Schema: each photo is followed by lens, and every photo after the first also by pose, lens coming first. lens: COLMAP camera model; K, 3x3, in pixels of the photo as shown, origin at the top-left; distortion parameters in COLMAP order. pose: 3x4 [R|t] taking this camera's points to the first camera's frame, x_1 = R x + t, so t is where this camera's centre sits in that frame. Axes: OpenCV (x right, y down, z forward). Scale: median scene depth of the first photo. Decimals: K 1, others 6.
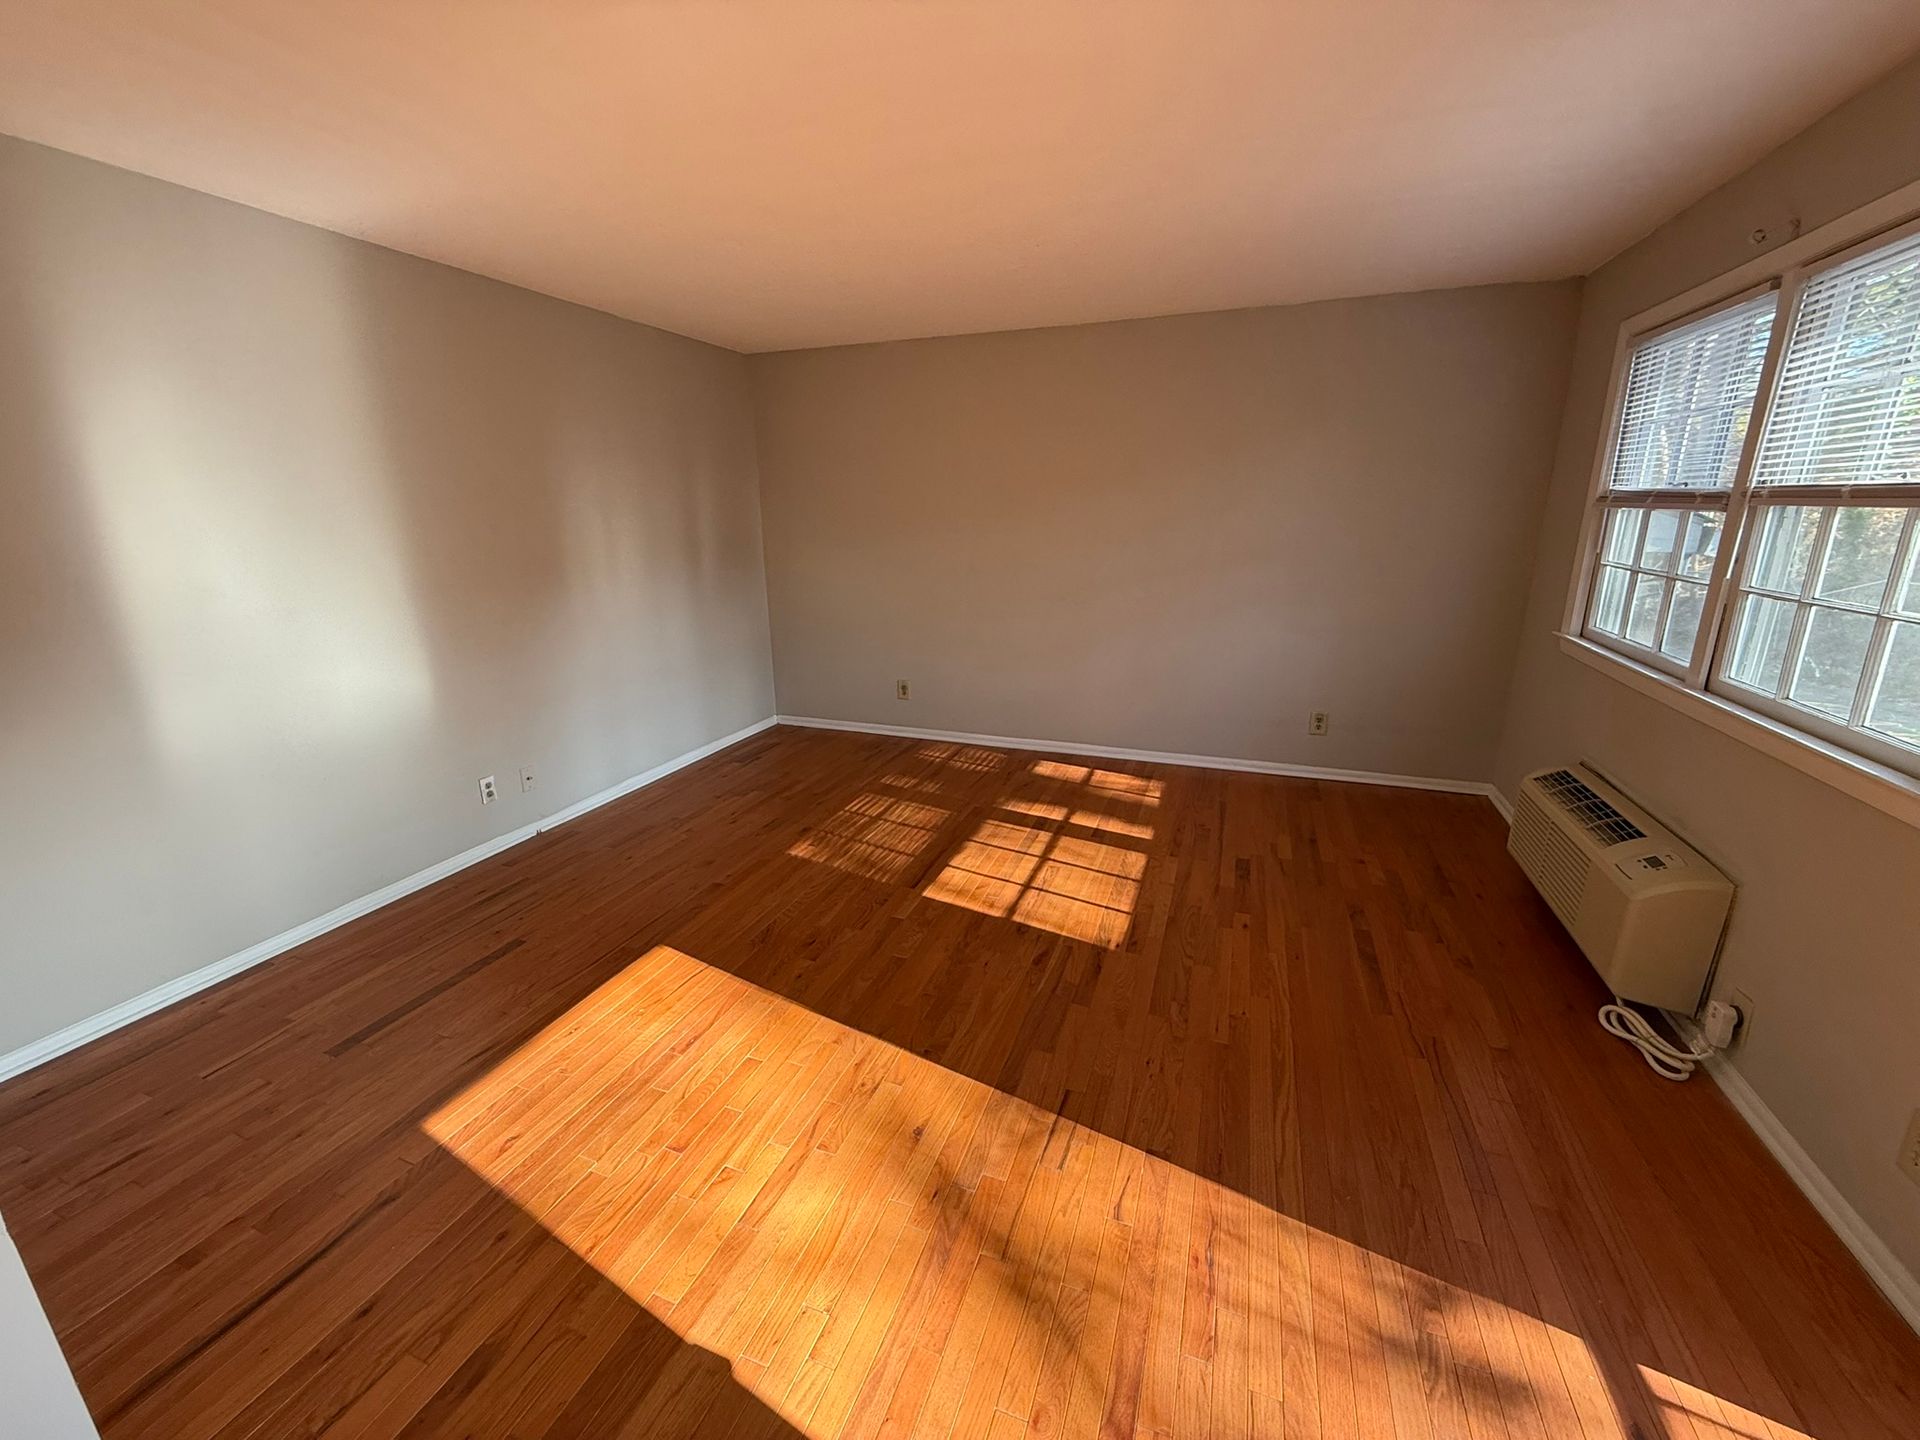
lens RADIAL K [[760.5, 0, 954.1], [0, 760.5, 719.7], [0, 0, 1]] dist [-0.001434, 0.000234]
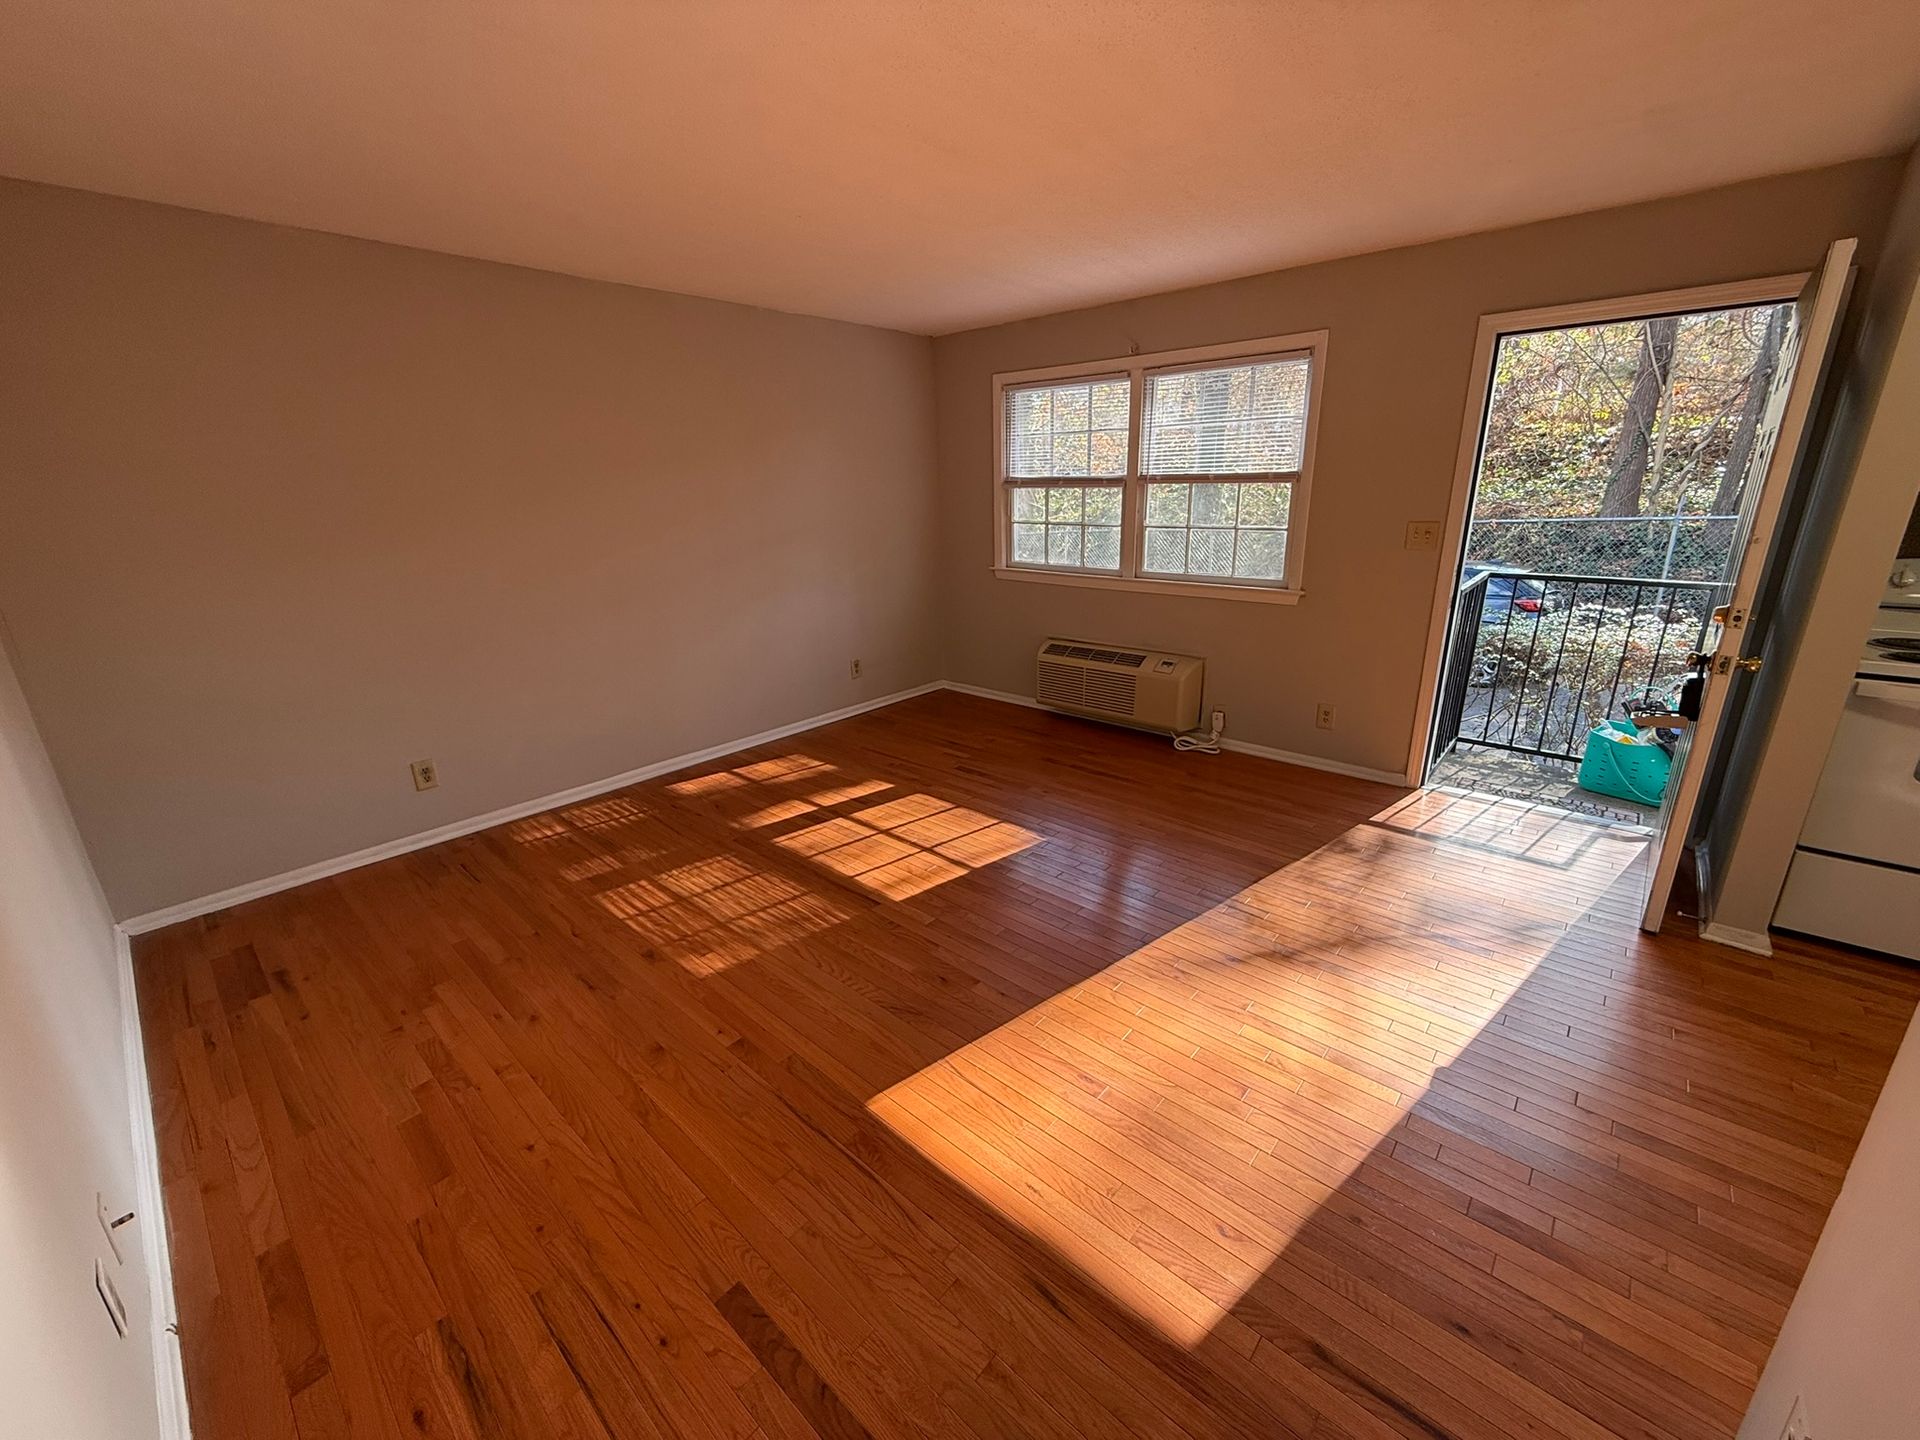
lens RADIAL K [[760.5, 0, 954.1], [0, 760.5, 719.7], [0, 0, 1]] dist [-0.001434, 0.000234]
pose [[0.361525, -0.276698, 0.890358, -0.783454], [0.267802, 0.945526, 0.185103, -0.137571], [-0.893074, 0.171521, 0.415931, 0.494930]]
